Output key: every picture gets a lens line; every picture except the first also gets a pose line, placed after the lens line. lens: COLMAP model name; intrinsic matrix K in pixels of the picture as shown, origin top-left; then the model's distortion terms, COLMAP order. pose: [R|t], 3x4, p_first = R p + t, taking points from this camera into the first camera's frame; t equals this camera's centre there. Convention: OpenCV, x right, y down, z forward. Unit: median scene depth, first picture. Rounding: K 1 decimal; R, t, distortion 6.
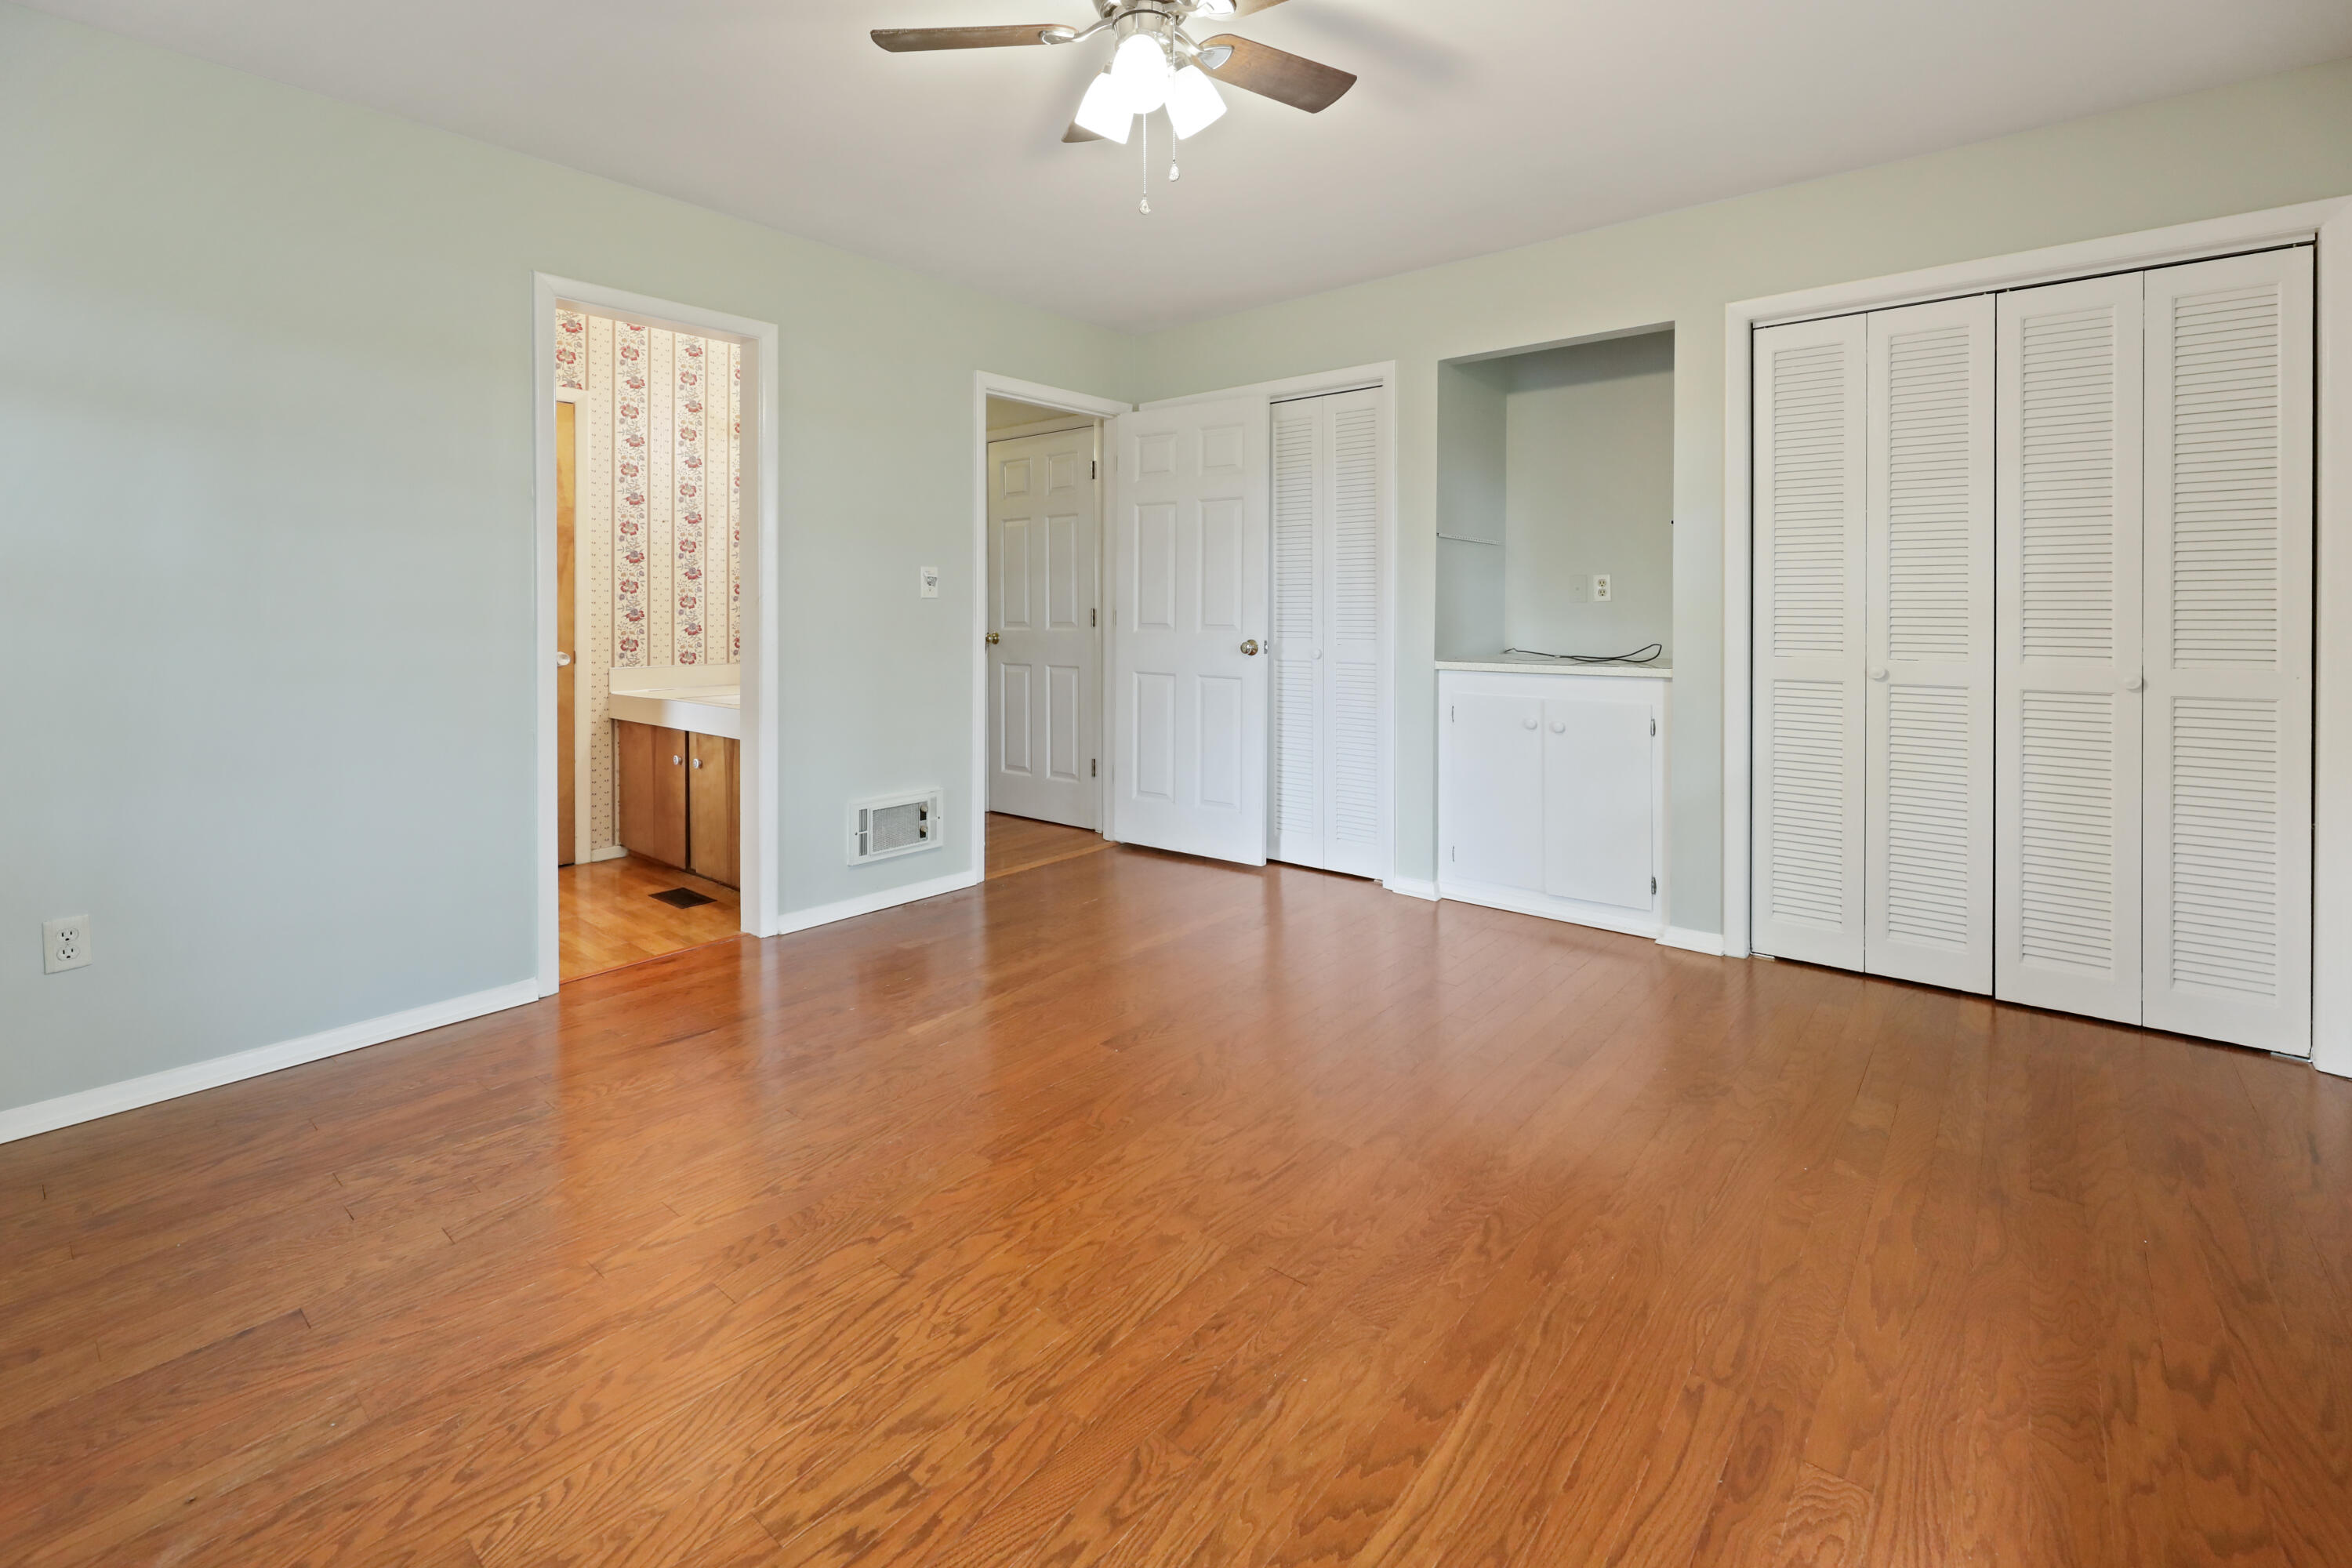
lens RADIAL K [[1024.3, 0, 1179.4], [0, 1024.3, 612.4], [0, 0, 1]] dist [0.000587, -0.000405]
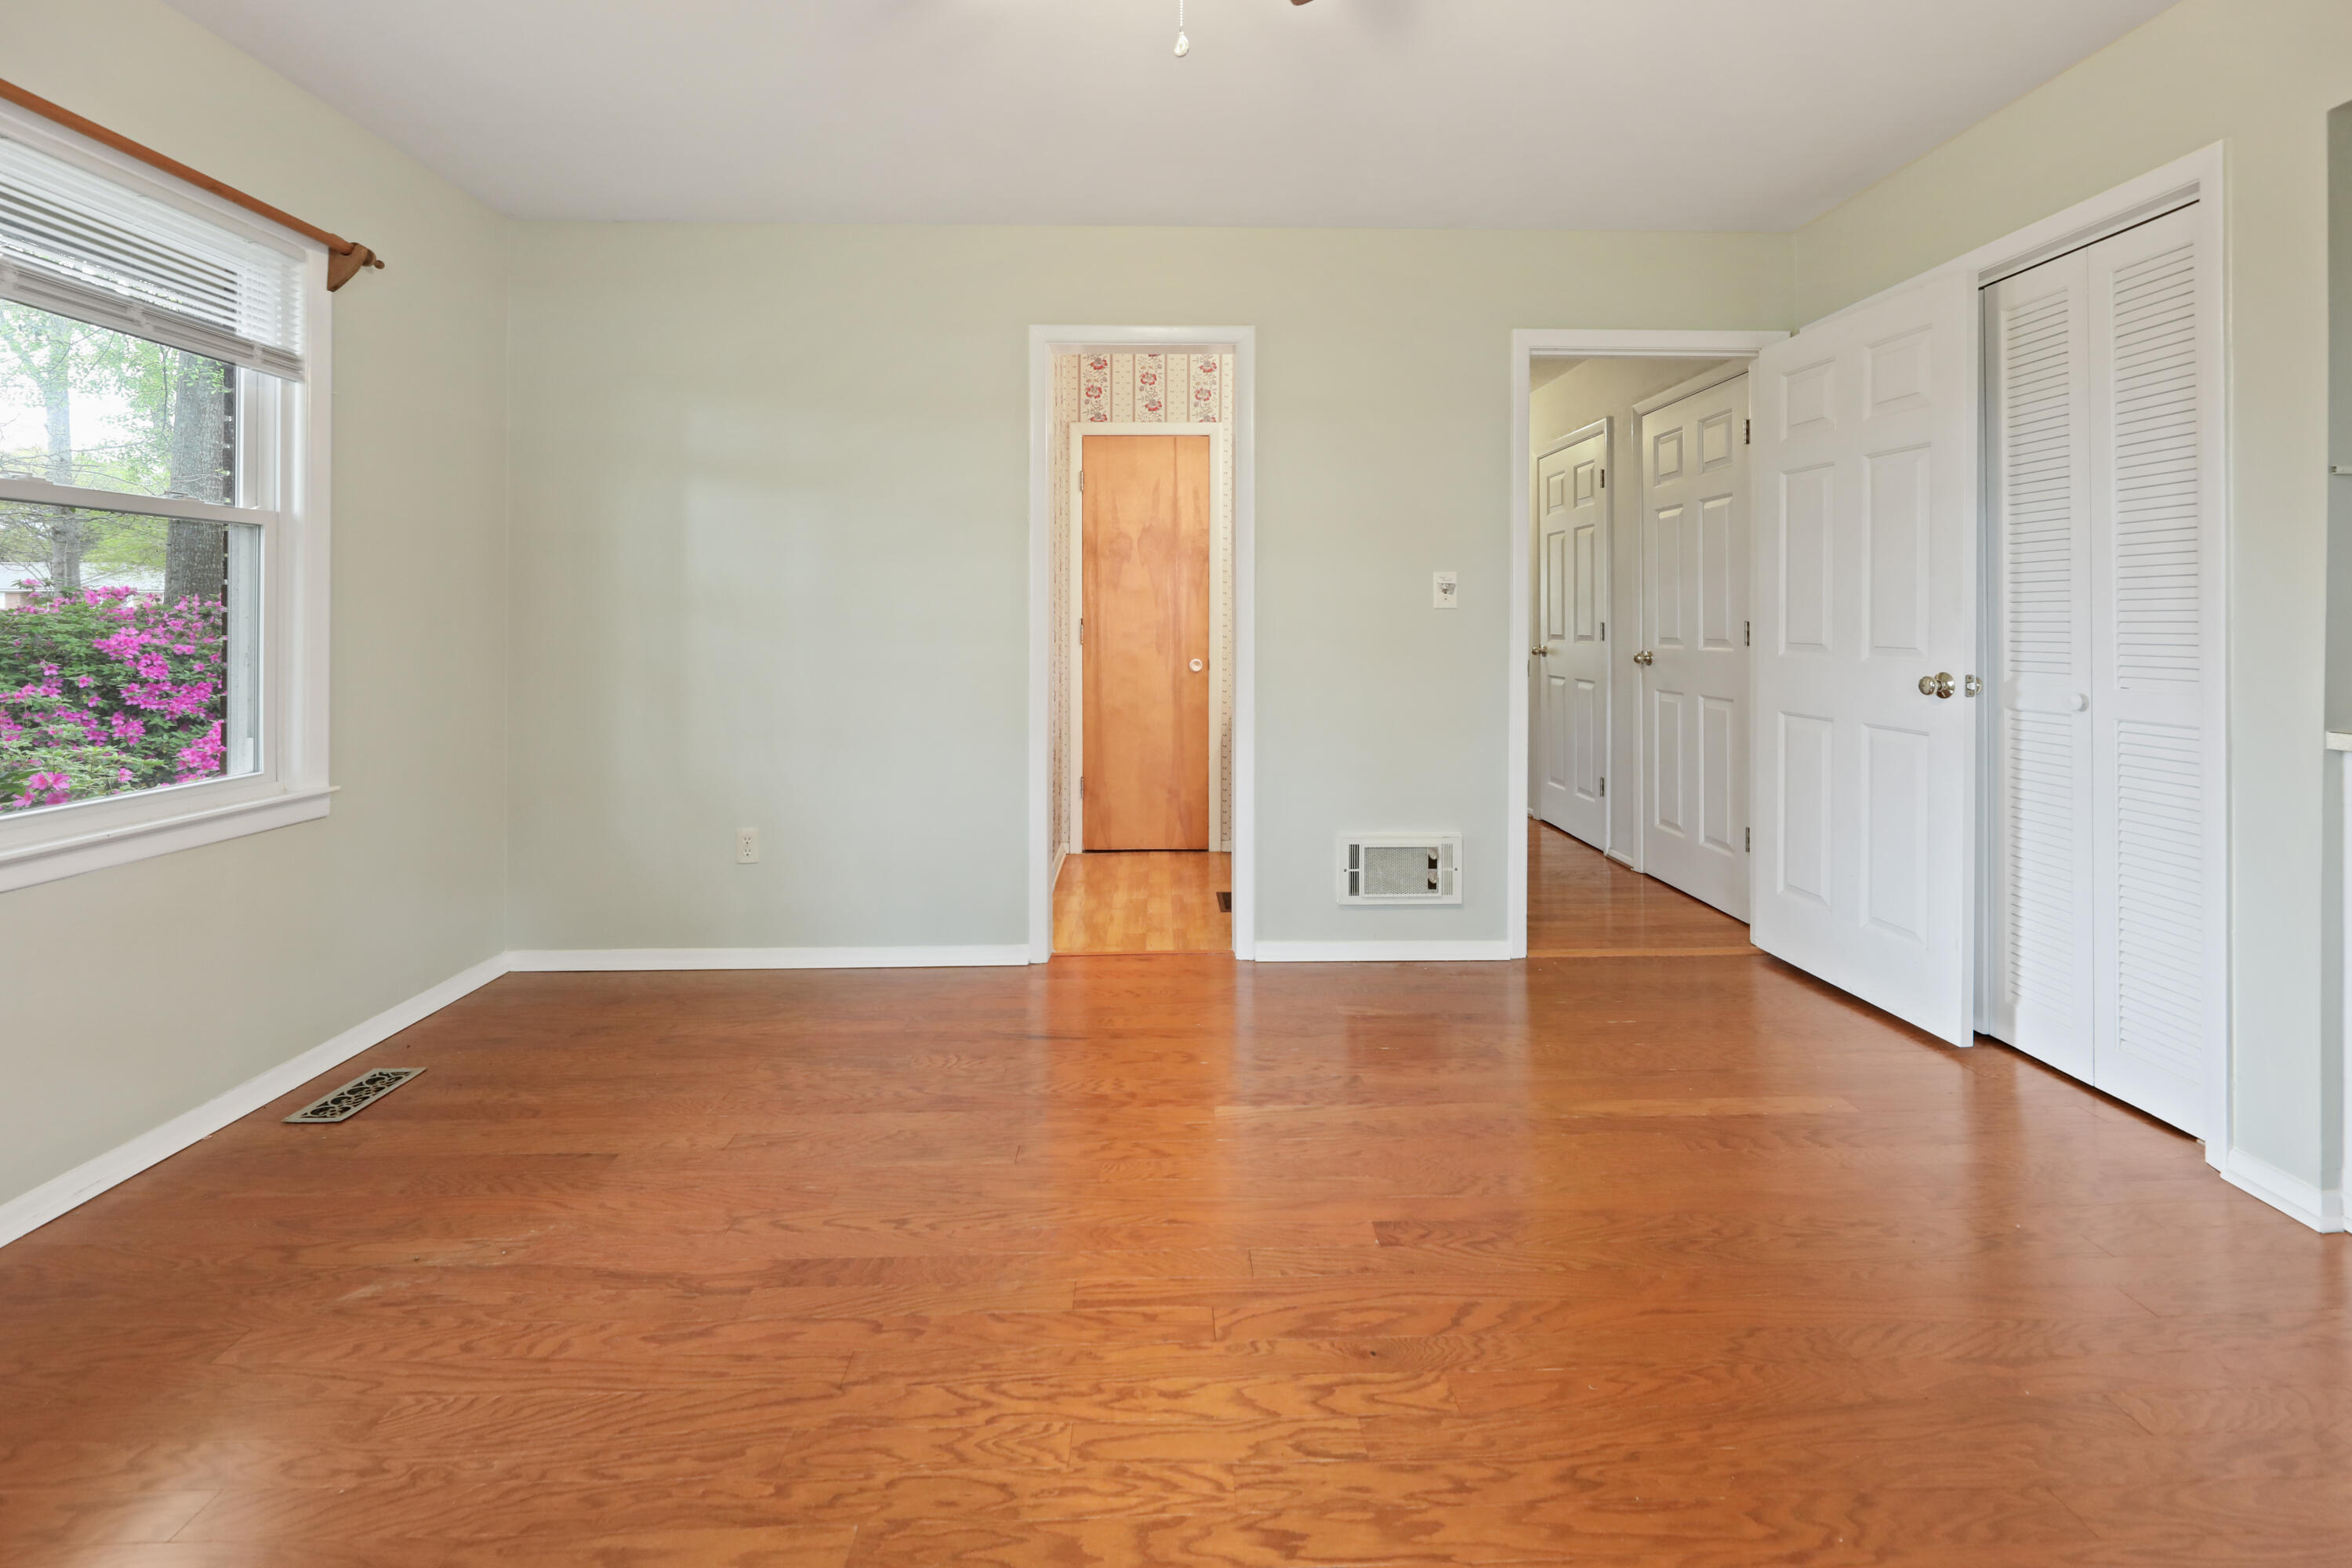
lens RADIAL K [[1022.8, 0, 1191.3], [0, 1022.8, 627.9], [0, 0, 1]] dist [-0.004214, -0.000505]
pose [[0.664215, 0.008032, -0.747498, 0.262539], [-0.005028, 0.999968, 0.006278, -0.002383], [0.747525, -0.000411, 0.664234, 0.297291]]
